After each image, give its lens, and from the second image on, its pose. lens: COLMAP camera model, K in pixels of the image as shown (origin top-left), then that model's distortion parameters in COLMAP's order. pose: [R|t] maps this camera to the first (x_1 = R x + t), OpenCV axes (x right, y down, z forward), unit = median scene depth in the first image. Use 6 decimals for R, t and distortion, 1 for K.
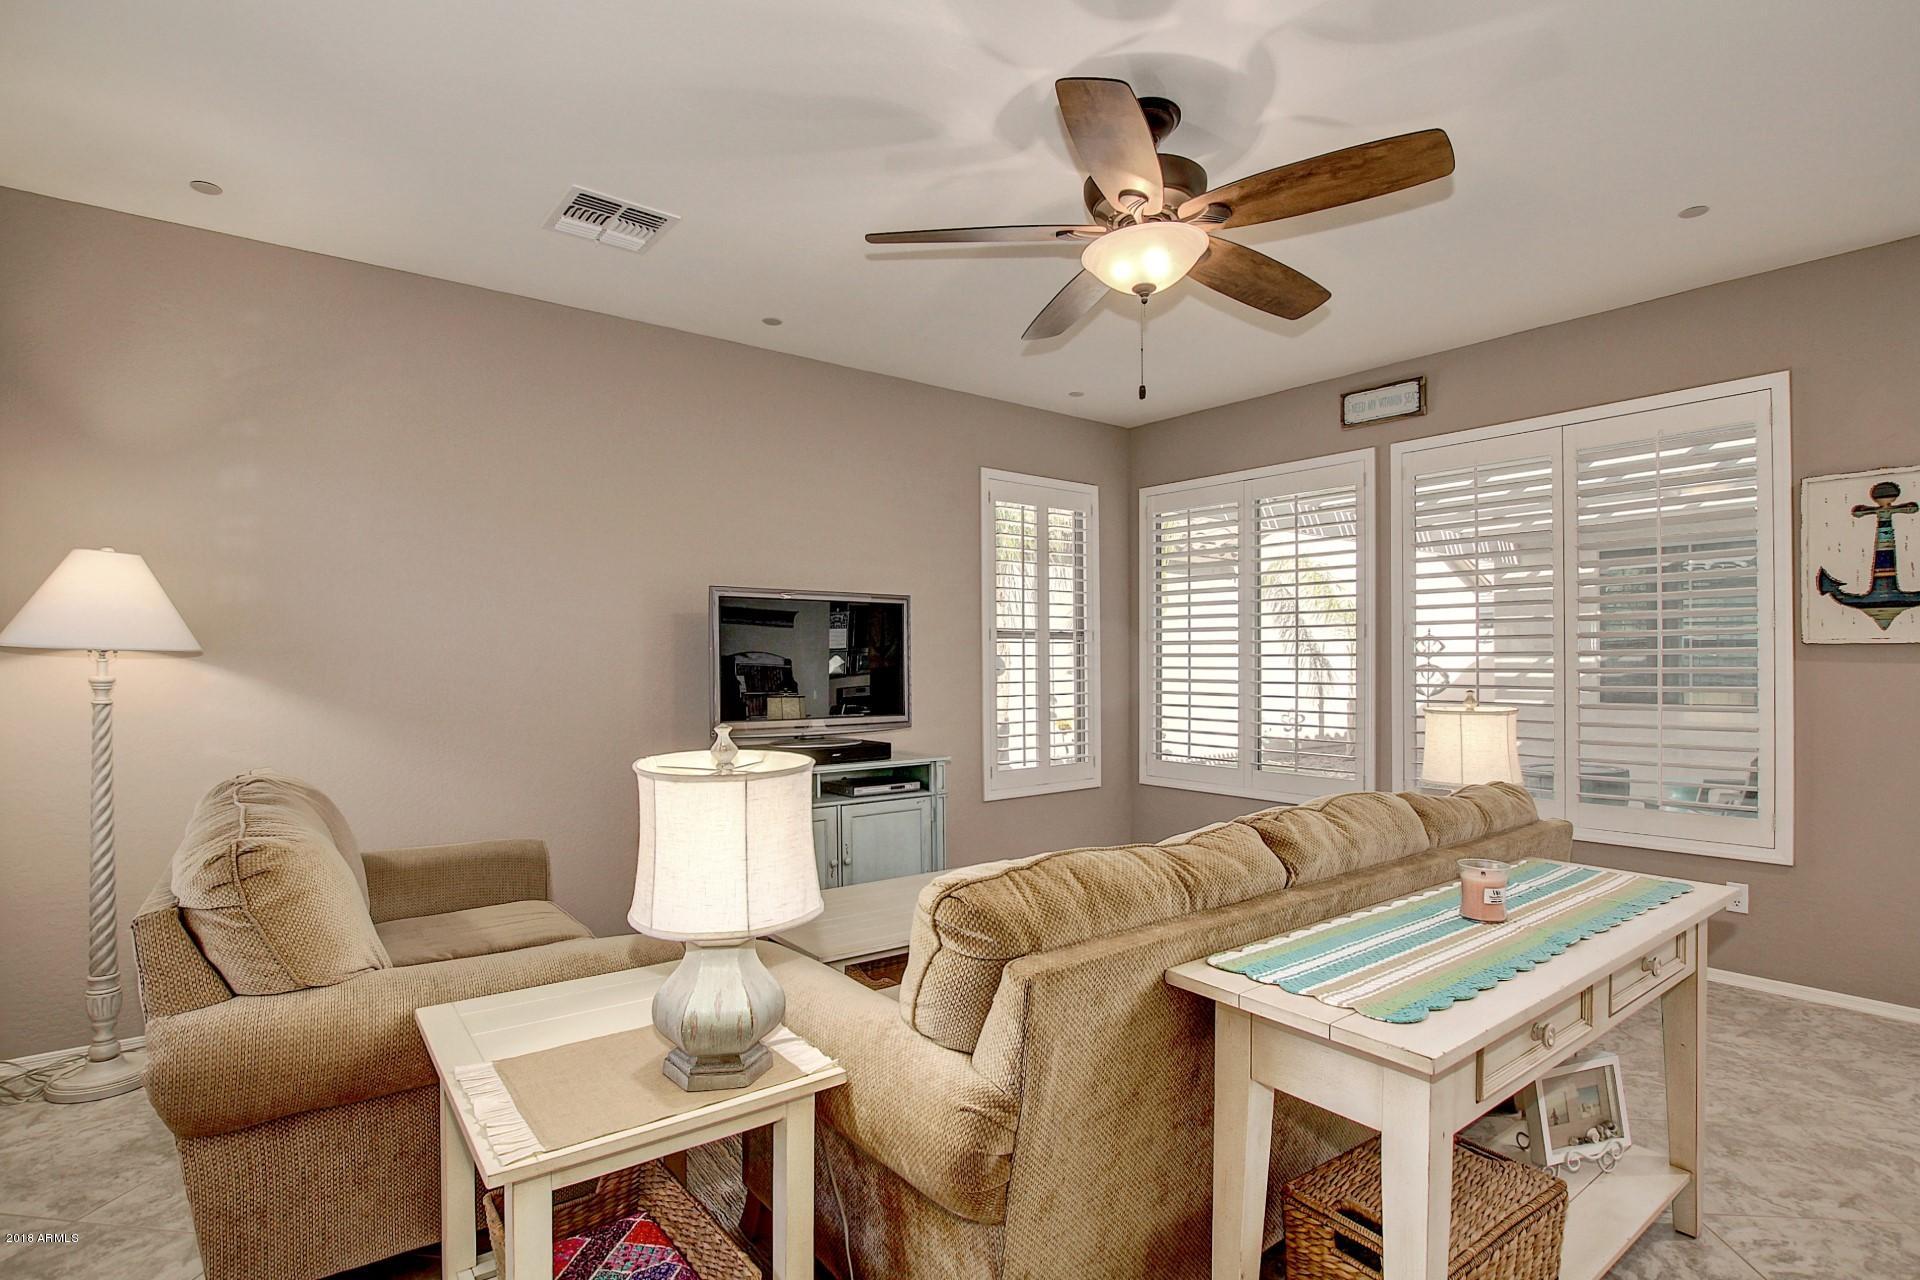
lens RADIAL K [[947.8, 0, 964.8], [0, 947.8, 655.0], [0, 0, 1]] dist [-0.030628, -0.000163]
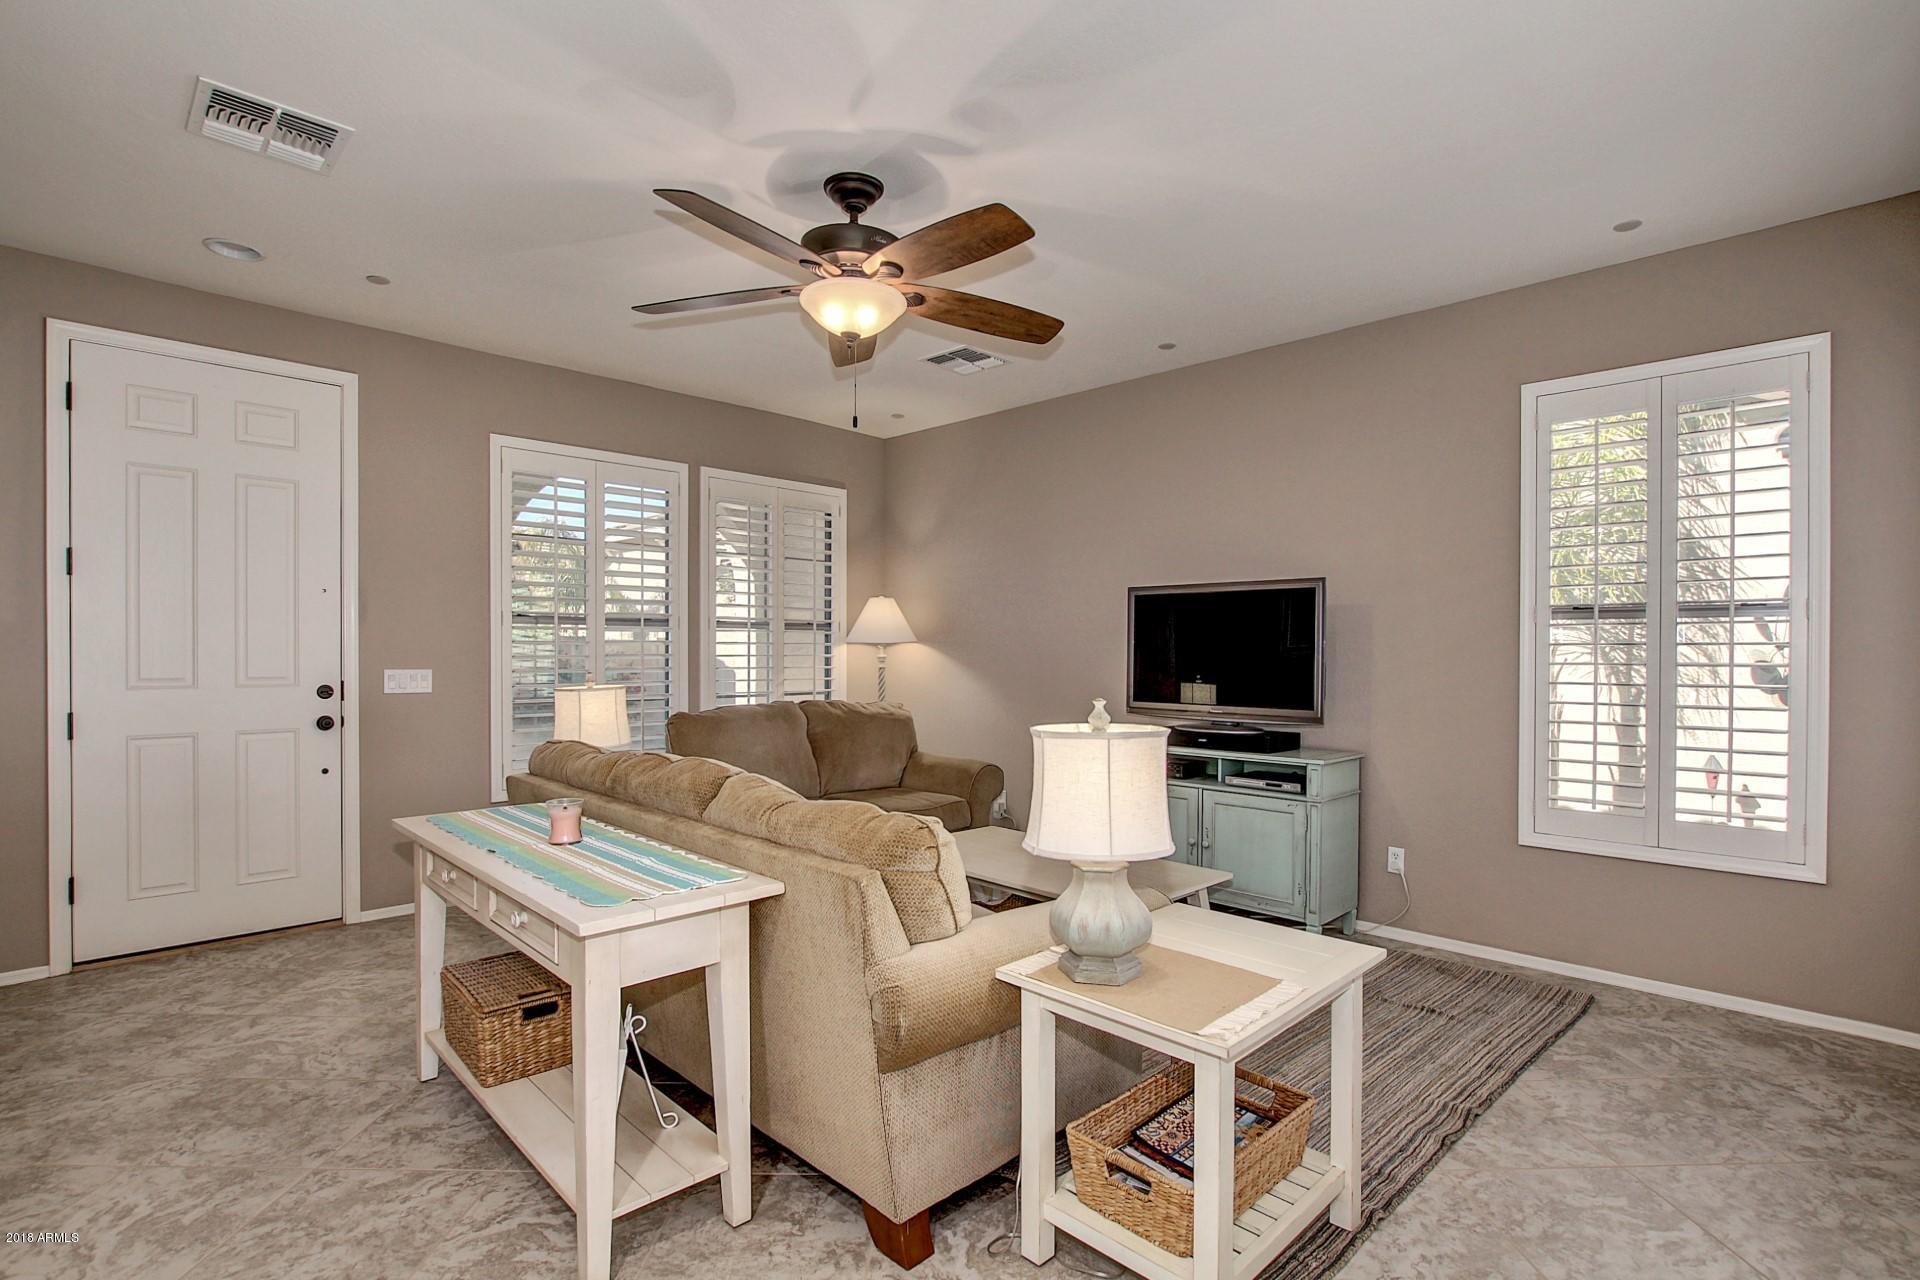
lens RADIAL K [[916.1, 0, 952.9], [0, 916.1, 654.2], [0, 0, 1]] dist [-0.028058, -0.000009]
pose [[0.119397, 0.007208, -0.992820, 0.931518], [0.001678, 0.999971, 0.007462, 0.003342], [0.992845, -0.002557, 0.119382, 0.683316]]
